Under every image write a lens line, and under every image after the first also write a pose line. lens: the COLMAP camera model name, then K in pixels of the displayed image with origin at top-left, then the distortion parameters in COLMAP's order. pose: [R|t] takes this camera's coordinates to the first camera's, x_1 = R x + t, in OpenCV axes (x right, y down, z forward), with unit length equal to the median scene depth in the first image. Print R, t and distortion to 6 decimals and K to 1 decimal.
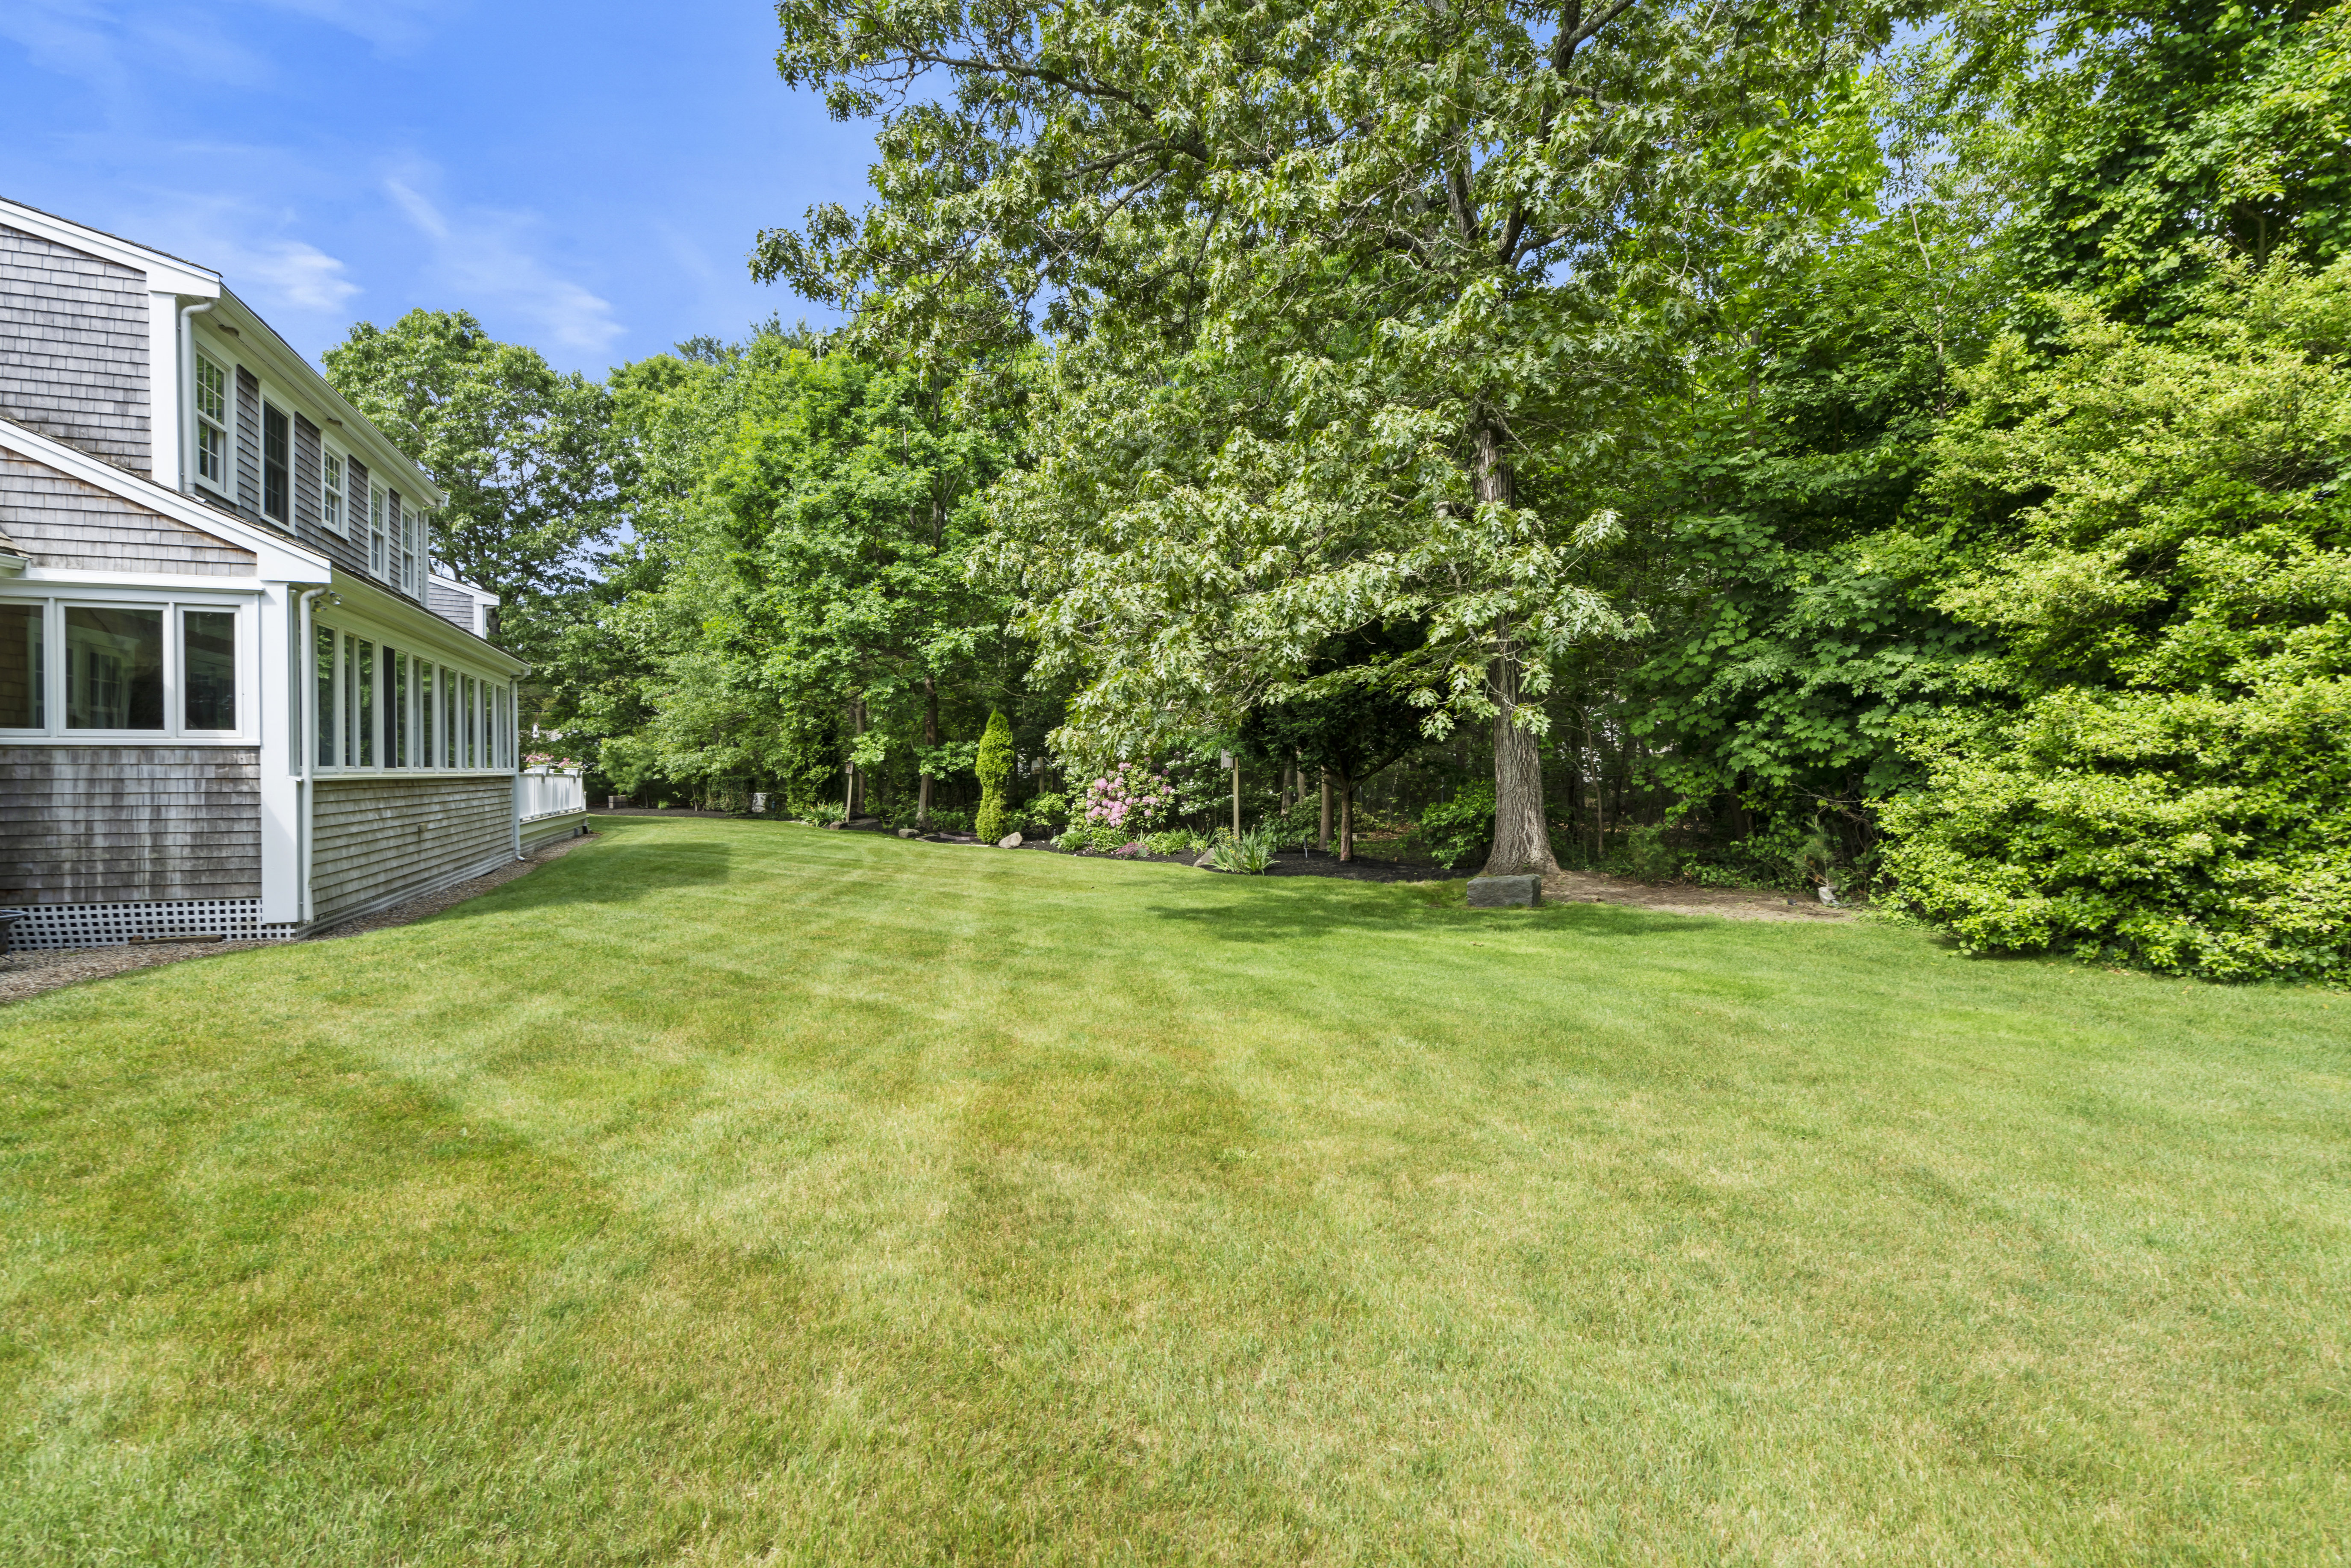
lens RADIAL K [[1216.0, 0, 1176.3], [0, 1216.0, 780.4], [0, 0, 1]] dist [-0.000781, -0.000063]
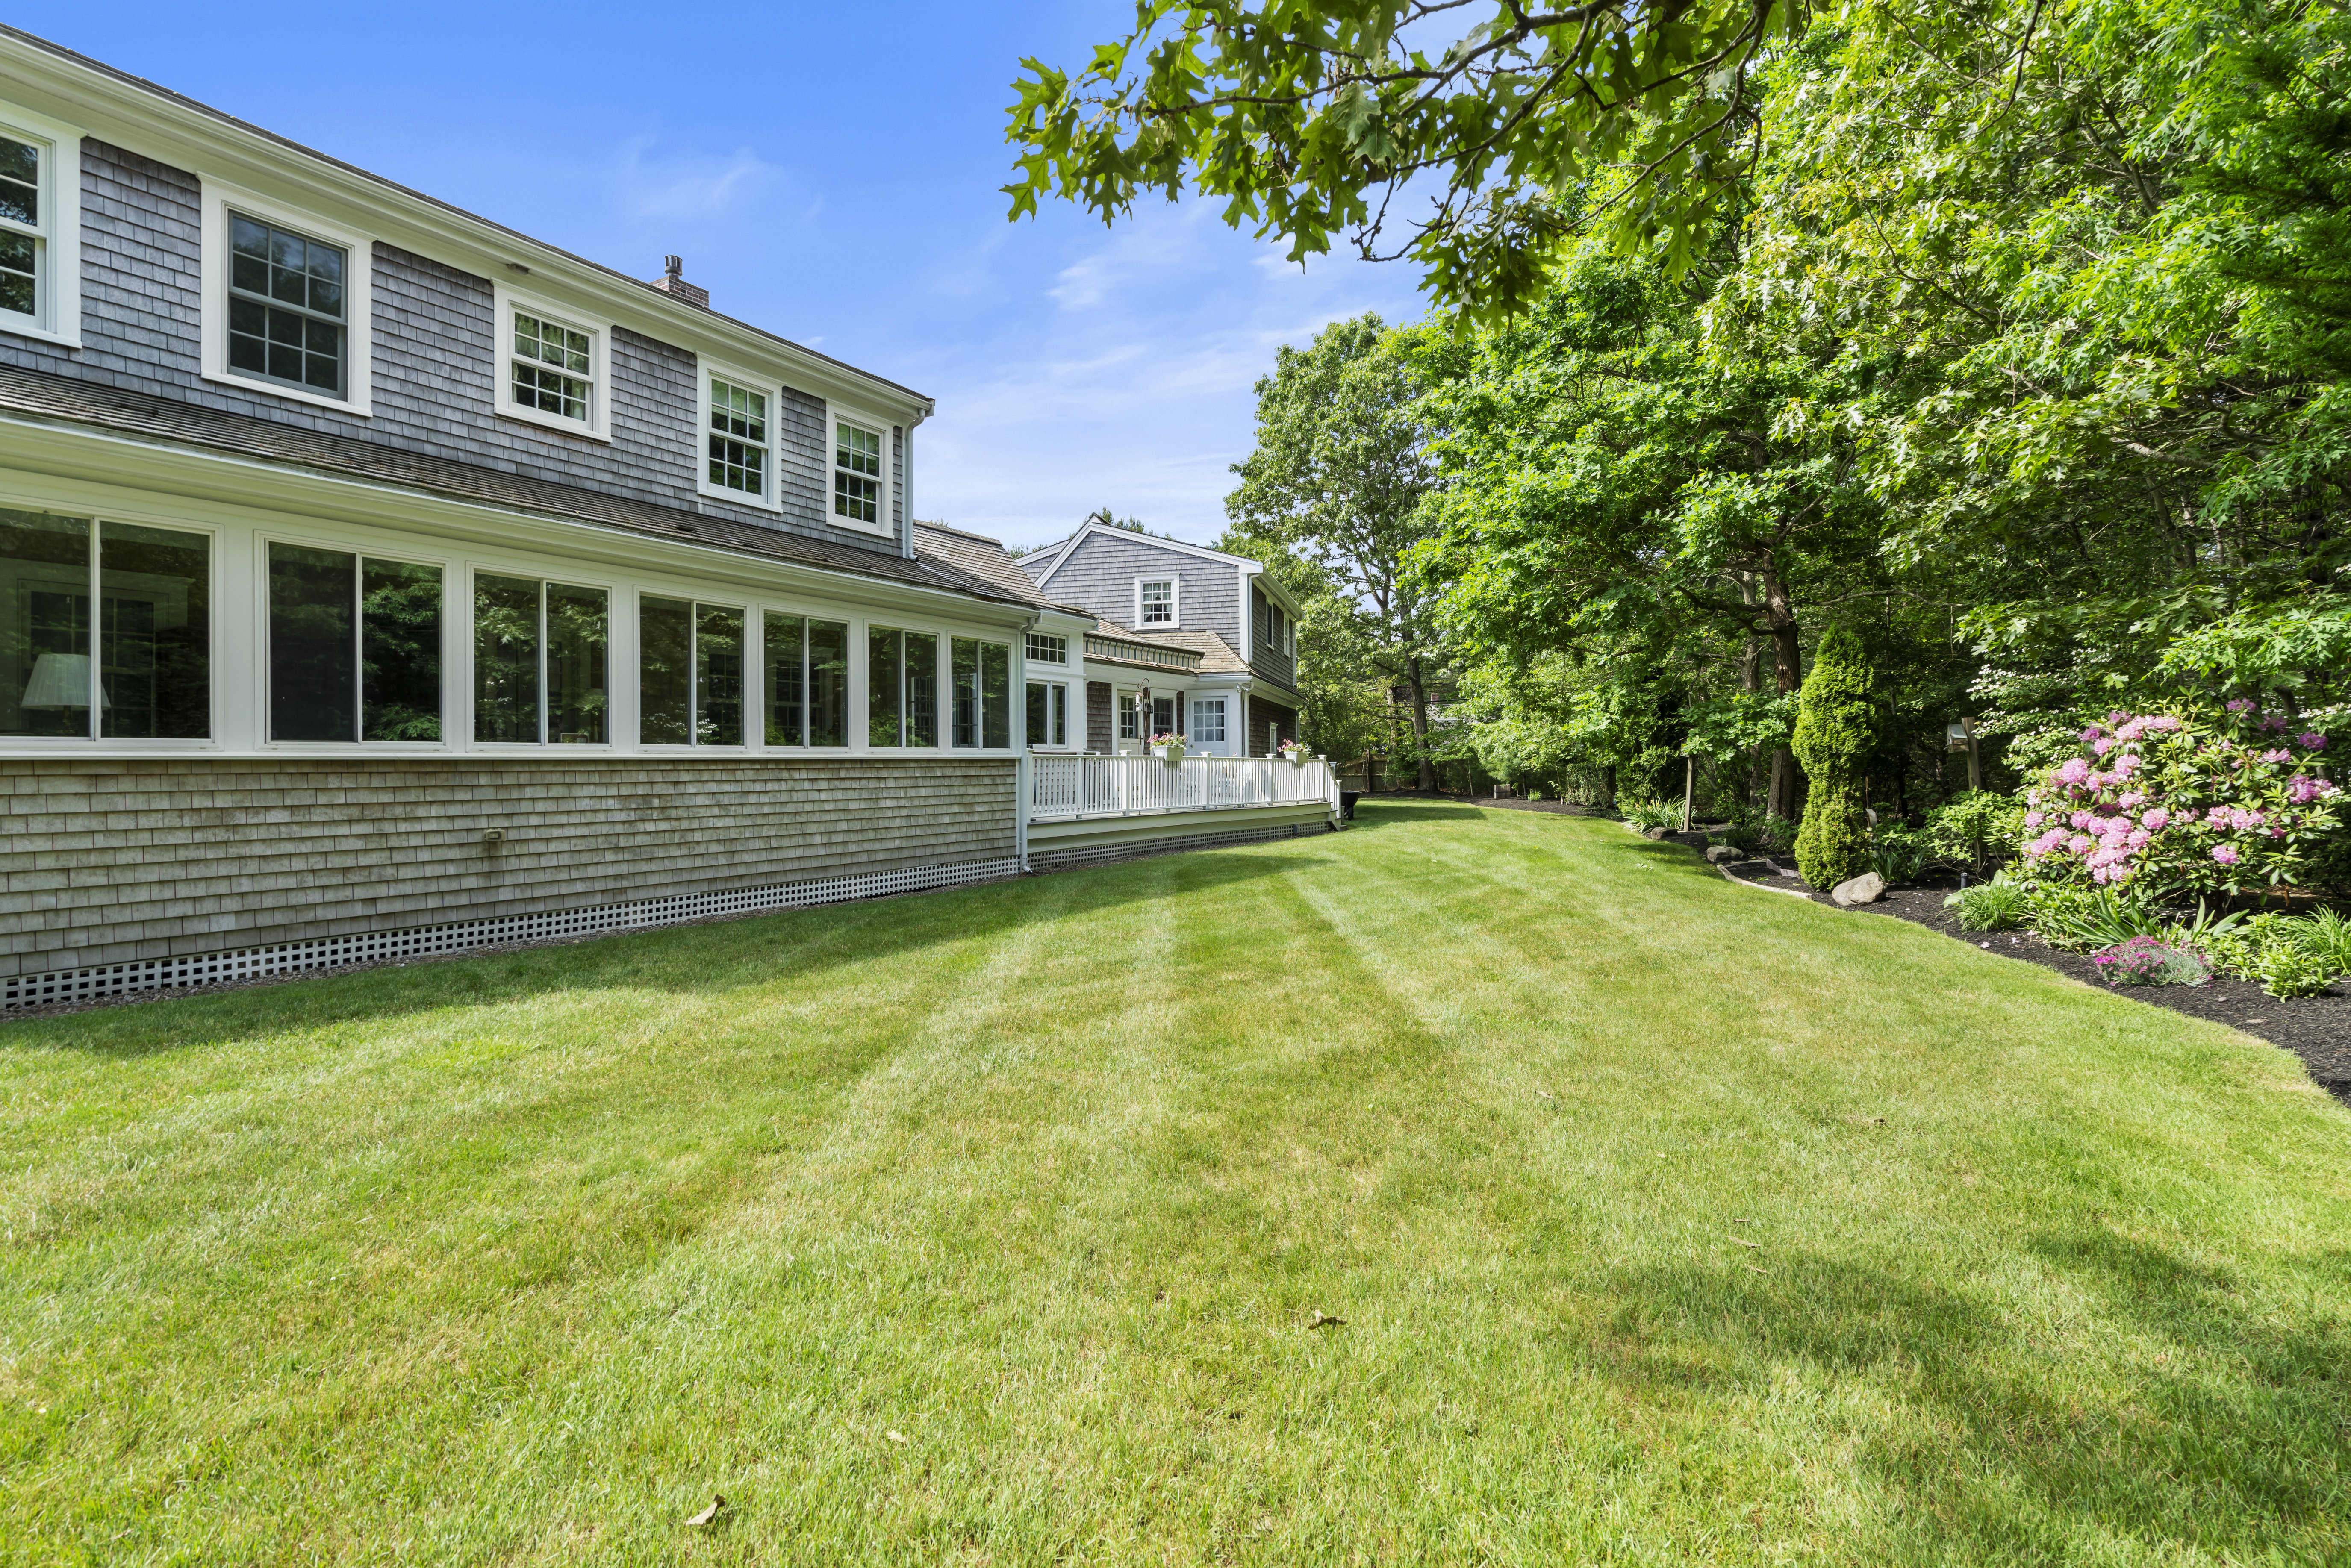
lens RADIAL K [[1074.0, 0, 1170.9], [0, 1074.0, 749.9], [0, 0, 1]] dist [-0.009122, 0.003794]
pose [[0.625593, -0.009981, -0.780086, 0.025391], [-0.005483, 0.999837, -0.017189, 0.002999], [0.780131, 0.015030, 0.625436, 0.521841]]
